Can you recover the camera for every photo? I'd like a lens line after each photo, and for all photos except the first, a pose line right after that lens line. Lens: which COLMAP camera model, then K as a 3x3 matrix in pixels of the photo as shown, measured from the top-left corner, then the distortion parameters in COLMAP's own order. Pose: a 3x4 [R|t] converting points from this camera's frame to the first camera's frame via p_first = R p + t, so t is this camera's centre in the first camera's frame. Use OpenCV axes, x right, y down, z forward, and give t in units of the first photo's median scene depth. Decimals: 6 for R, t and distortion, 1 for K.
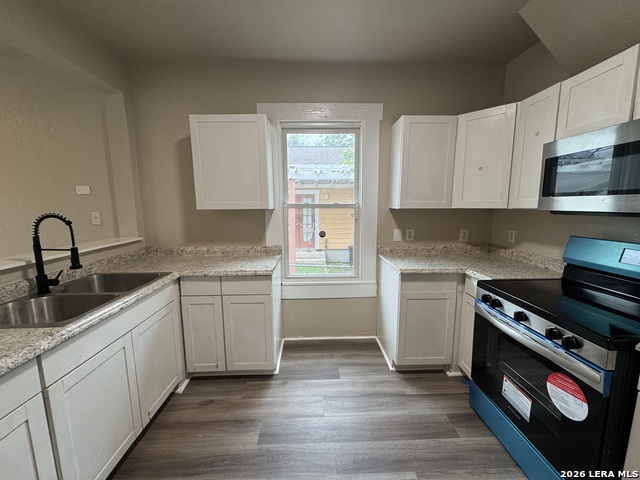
lens RADIAL K [[255.2, 0, 320.0], [0, 255.2, 240.0], [0, 0, 1]] dist [-0.001187, 0.000645]
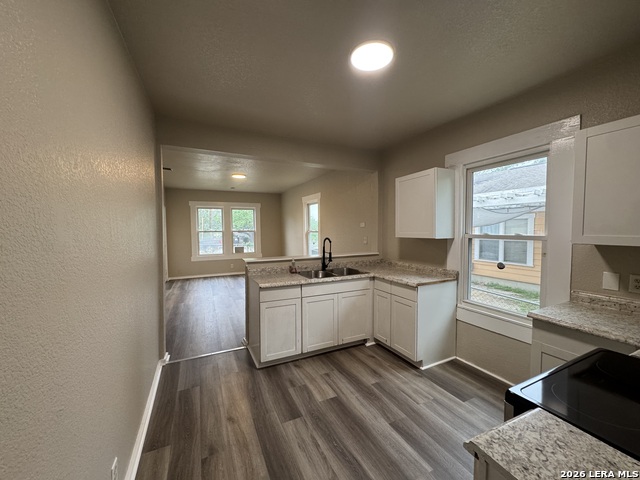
lens RADIAL K [[255.2, 0, 320.0], [0, 255.2, 240.0], [0, 0, 1]] dist [-0.001187, 0.000645]
pose [[0.405037, 0.040358, -0.913409, 0.739143], [-0.124182, 0.992196, -0.011228, -0.029098], [0.905828, 0.117977, 0.406888, -0.036776]]
